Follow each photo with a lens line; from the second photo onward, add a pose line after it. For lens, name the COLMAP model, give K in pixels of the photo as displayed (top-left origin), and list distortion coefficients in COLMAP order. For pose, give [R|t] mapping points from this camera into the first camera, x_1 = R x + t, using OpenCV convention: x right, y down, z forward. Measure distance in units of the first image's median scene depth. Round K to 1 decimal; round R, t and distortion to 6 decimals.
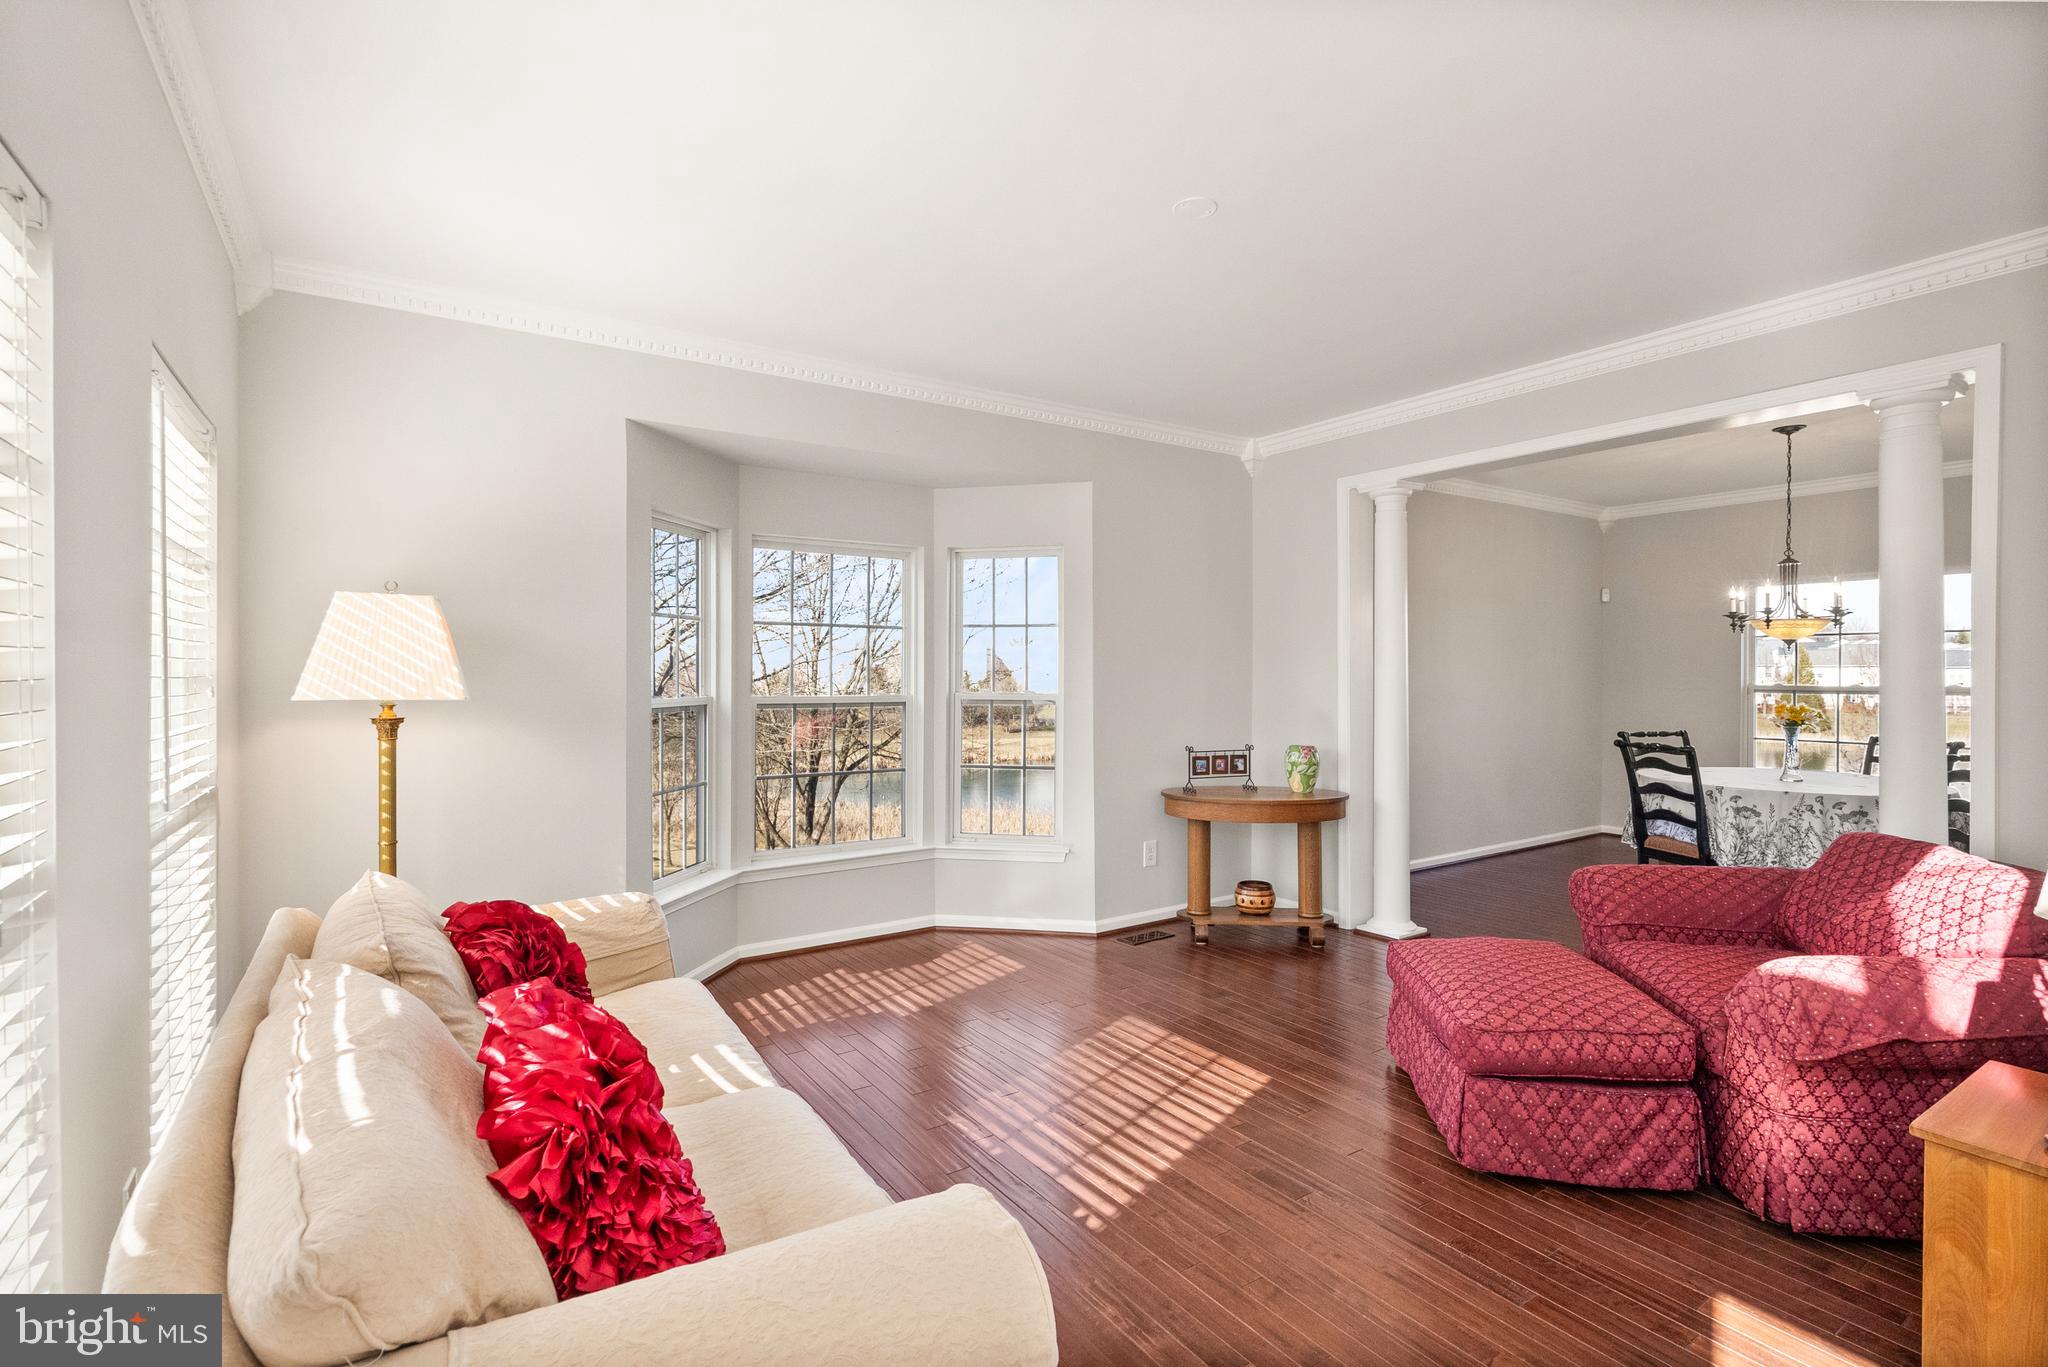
lens RADIAL K [[948.8, 0, 1019.7], [0, 948.8, 672.5], [0, 0, 1]] dist [-0.006318, 0.003516]
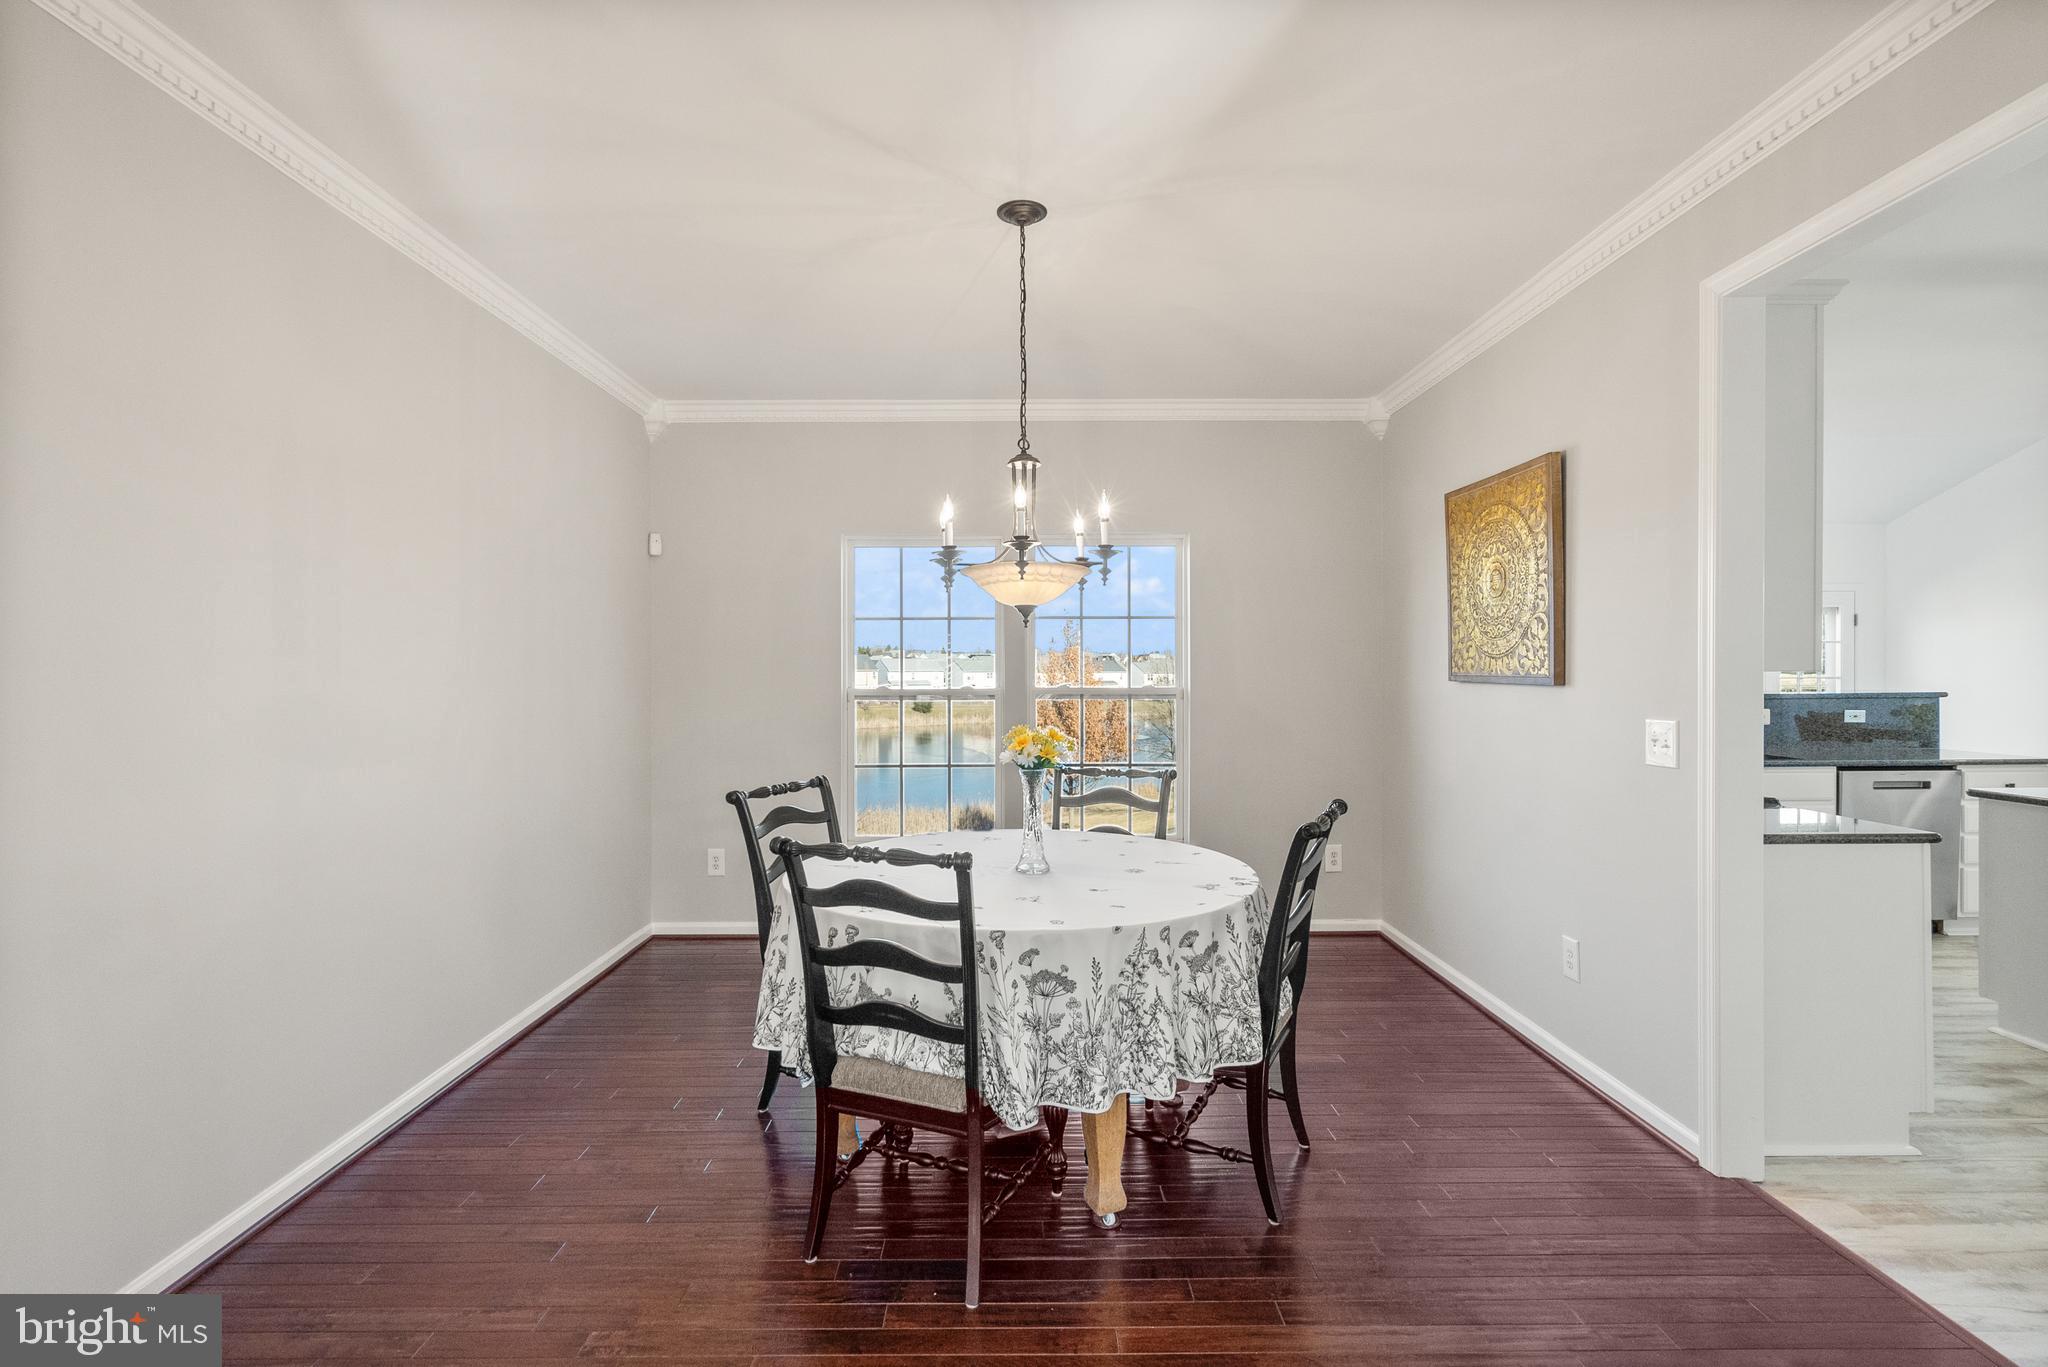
lens RADIAL K [[948.8, 0, 1035.4], [0, 948.8, 686.5], [0, 0, 1]] dist [-0.006318, 0.003516]
pose [[0.543776, -0.008866, 0.839183, 0.384639], [0.000594, 0.999948, 0.010180, 0.005045], [-0.839230, -0.005037, 0.543753, 0.742896]]
